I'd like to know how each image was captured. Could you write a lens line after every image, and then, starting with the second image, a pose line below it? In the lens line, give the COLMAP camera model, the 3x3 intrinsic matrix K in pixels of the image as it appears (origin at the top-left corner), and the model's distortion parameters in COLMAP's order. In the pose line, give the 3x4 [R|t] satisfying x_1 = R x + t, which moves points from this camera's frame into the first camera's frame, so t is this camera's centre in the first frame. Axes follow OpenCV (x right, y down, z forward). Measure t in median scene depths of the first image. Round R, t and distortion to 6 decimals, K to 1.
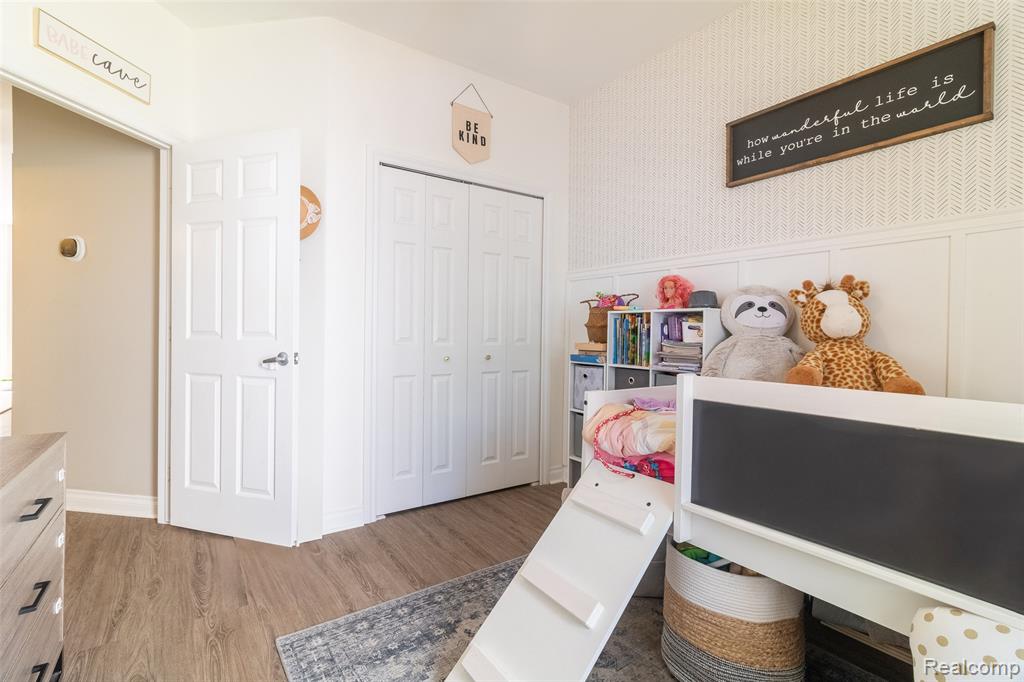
lens RADIAL K [[470.8, 0, 515.2], [0, 470.8, 338.6], [0, 0, 1]] dist [-0.011050, 0.001110]
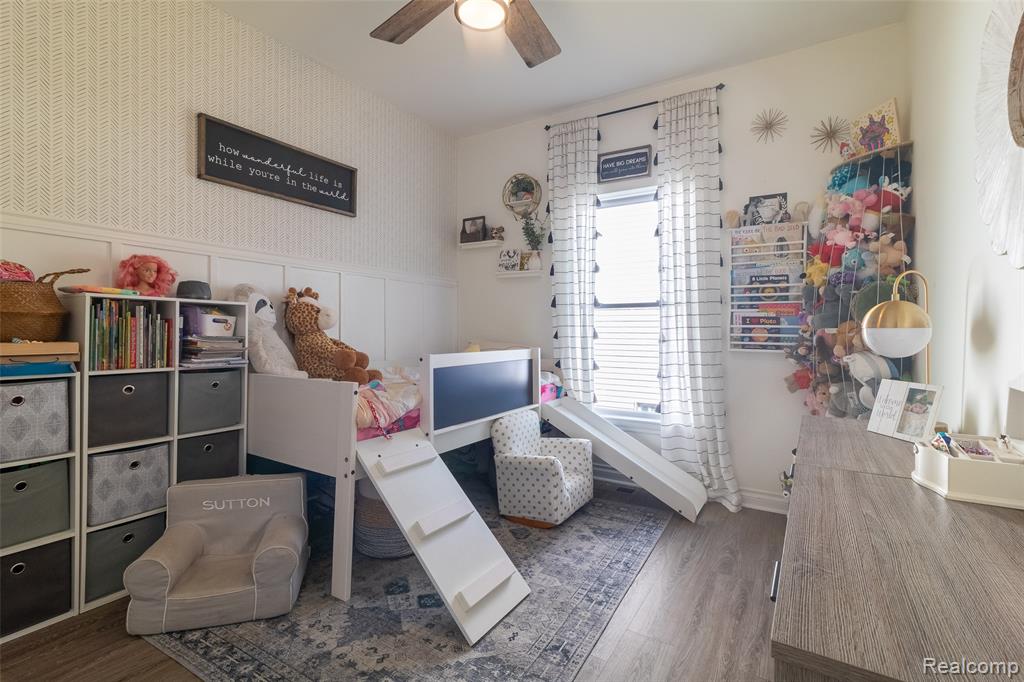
lens RADIAL K [[470.8, 0, 515.6], [0, 470.8, 334.0], [0, 0, 1]] dist [-0.011050, 0.001110]
pose [[-0.392420, -0.018547, 0.919599, -0.781342], [-0.001359, 0.999807, 0.019585, -0.016688], [-0.919785, 0.006436, -0.392370, 0.850096]]
